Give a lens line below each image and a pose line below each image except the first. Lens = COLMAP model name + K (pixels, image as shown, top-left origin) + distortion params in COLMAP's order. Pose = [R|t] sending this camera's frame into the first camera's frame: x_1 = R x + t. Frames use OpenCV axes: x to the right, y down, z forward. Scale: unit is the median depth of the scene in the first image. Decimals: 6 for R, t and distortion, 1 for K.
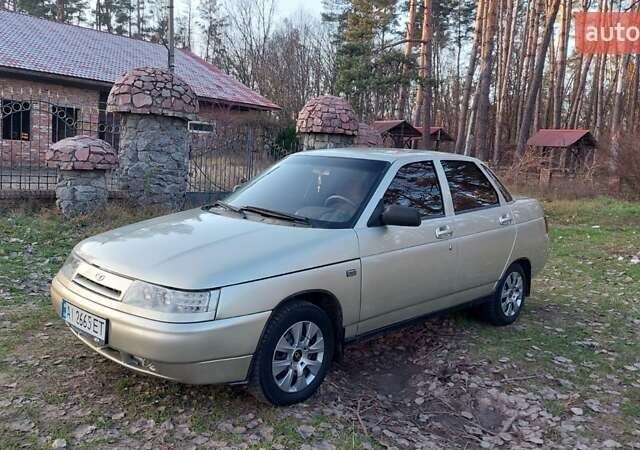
lens RADIAL K [[550.5, 0, 329.9], [0, 550.5, 216.7], [0, 0, 1]] dist [0.115509, -0.160035]
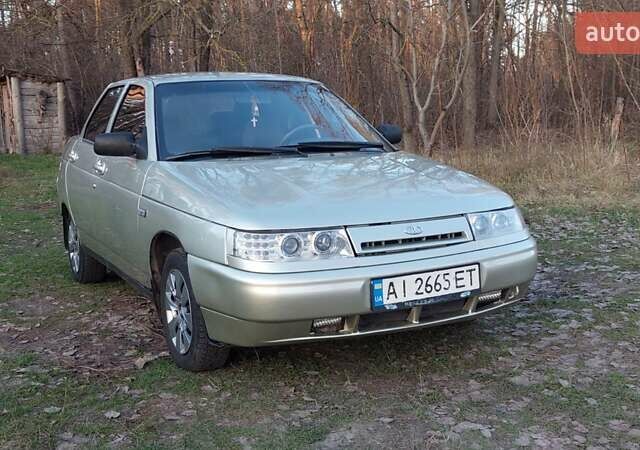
lens RADIAL K [[747.8, 0, 336.8], [0, 747.8, 209.8], [0, 0, 1]] dist [0.213620, -0.507664]
pose [[0.322302, -0.170154, 0.931219, -1.171055], [0.145964, 0.980882, 0.128709, -0.056904], [-0.935316, 0.094441, 0.340976, 0.619592]]
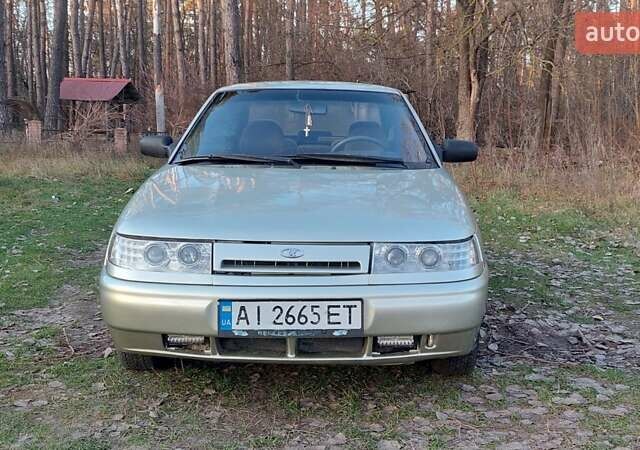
lens RADIAL K [[747.8, 0, 336.8], [0, 747.8, 209.8], [0, 0, 1]] dist [0.213620, -0.507664]
pose [[0.732649, -0.109836, 0.671685, -0.827728], [0.100304, 0.993541, 0.053058, 0.008358], [-0.673175, 0.028500, 0.738934, 0.223235]]
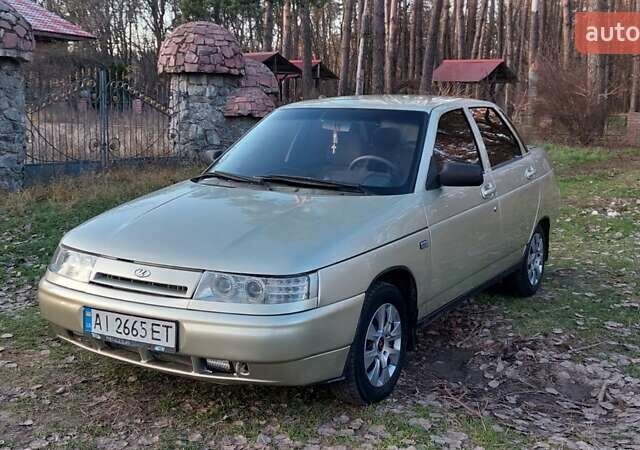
lens RADIAL K [[747.8, 0, 336.8], [0, 747.8, 209.8], [0, 0, 1]] dist [0.213620, -0.507664]
pose [[0.972396, -0.071418, 0.222138, -0.312137], [0.063603, 0.997085, 0.042149, -0.008436], [-0.224500, -0.026857, 0.974104, -0.096628]]
